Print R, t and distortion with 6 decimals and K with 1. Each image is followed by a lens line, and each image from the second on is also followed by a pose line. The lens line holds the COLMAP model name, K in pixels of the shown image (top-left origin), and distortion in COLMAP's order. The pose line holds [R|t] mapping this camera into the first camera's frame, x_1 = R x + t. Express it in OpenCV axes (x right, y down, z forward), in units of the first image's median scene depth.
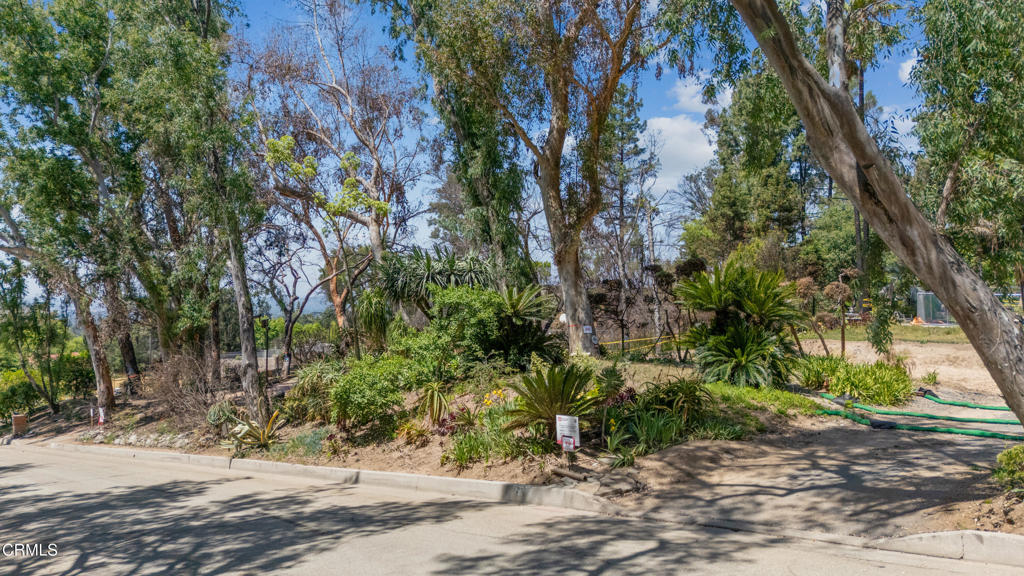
lens RADIAL K [[751.6, 0, 516.3], [0, 751.6, 286.0], [0, 0, 1]] dist [0.070031, -0.057630]
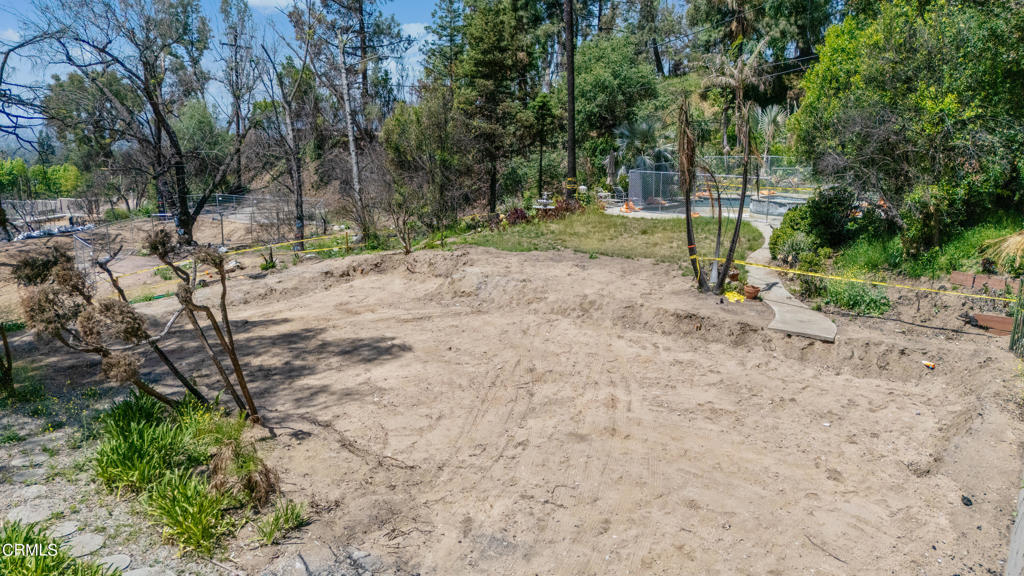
lens RADIAL K [[751.6, 0, 509.1], [0, 751.6, 287.9], [0, 0, 1]] dist [0.070031, -0.057630]
pose [[0.984983, -0.041353, 0.167626, 0.476702], [0.001389, 0.972759, 0.231813, -0.092737], [-0.172646, -0.228099, 0.958209, 0.452978]]
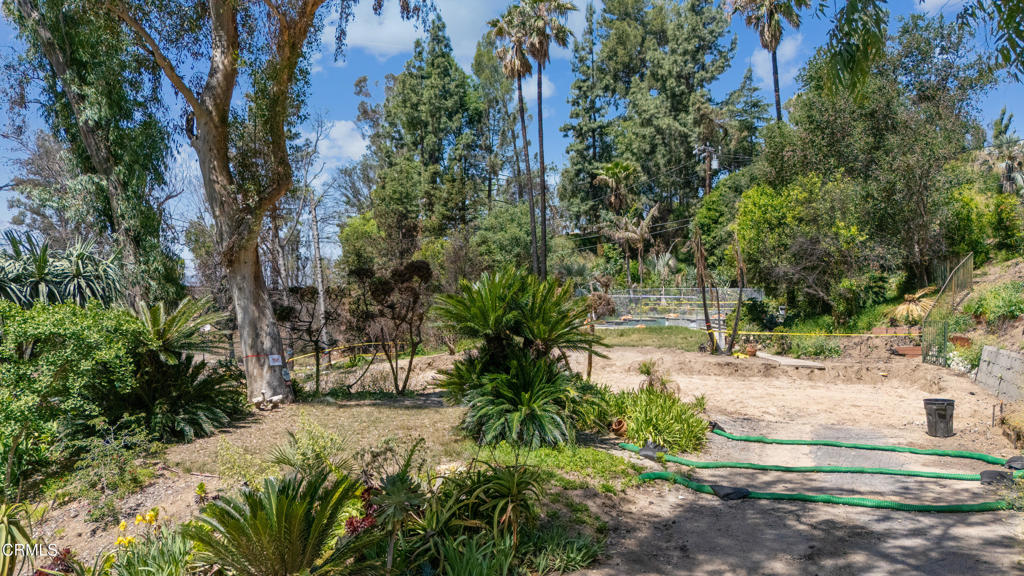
lens RADIAL K [[751.6, 0, 512.7], [0, 751.6, 287.6], [0, 0, 1]] dist [0.070031, -0.057630]
pose [[0.894809, -0.003273, 0.446437, -0.020333], [0.000928, 0.999985, 0.005472, -0.012224], [-0.446448, -0.004482, 0.894798, 0.260993]]
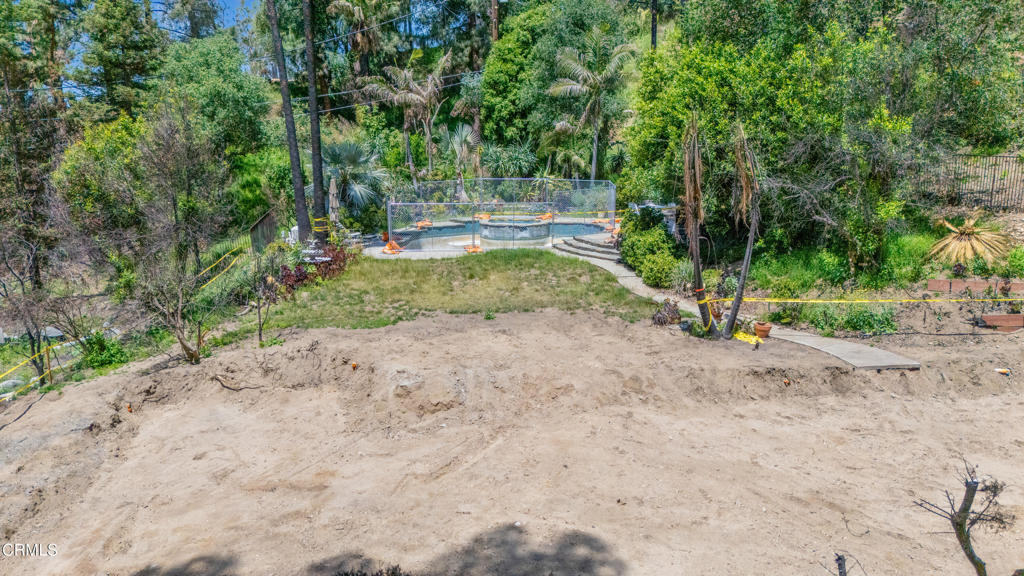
lens RADIAL K [[751.6, 0, 508.3], [0, 751.6, 291.1], [0, 0, 1]] dist [0.070031, -0.057630]
pose [[0.618997, -0.175007, 0.765647, 0.156353], [0.005466, 0.975794, 0.218623, -0.100546], [-0.785374, -0.131142, 0.604970, 0.928908]]
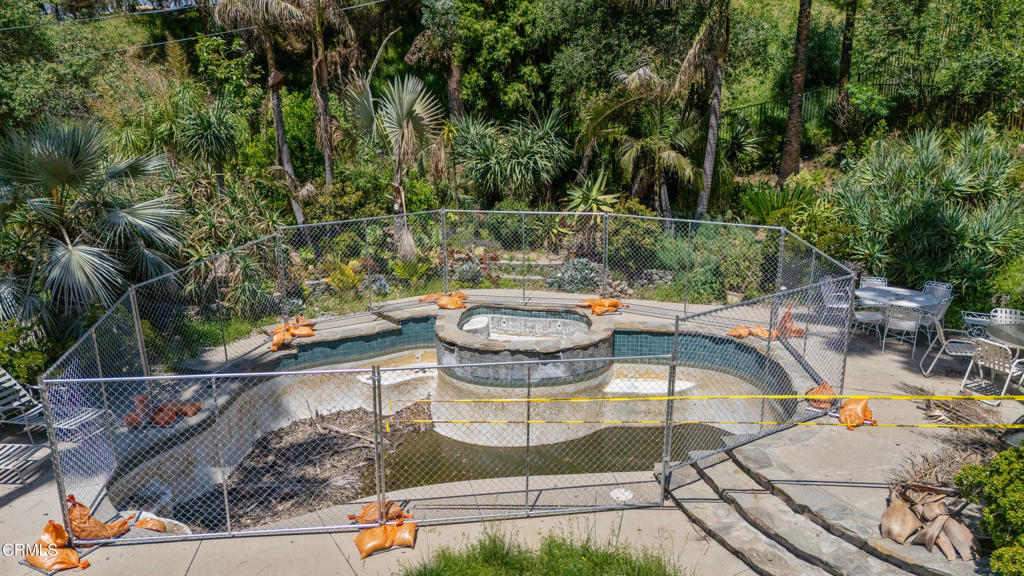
lens RADIAL K [[751.6, 0, 515.5], [0, 751.6, 288.1], [0, 0, 1]] dist [0.070031, -0.057630]
pose [[0.614272, -0.211698, 0.760167, 0.824967], [0.003107, 0.963982, 0.265948, -0.093221], [-0.789088, -0.161003, 0.592805, 1.454579]]
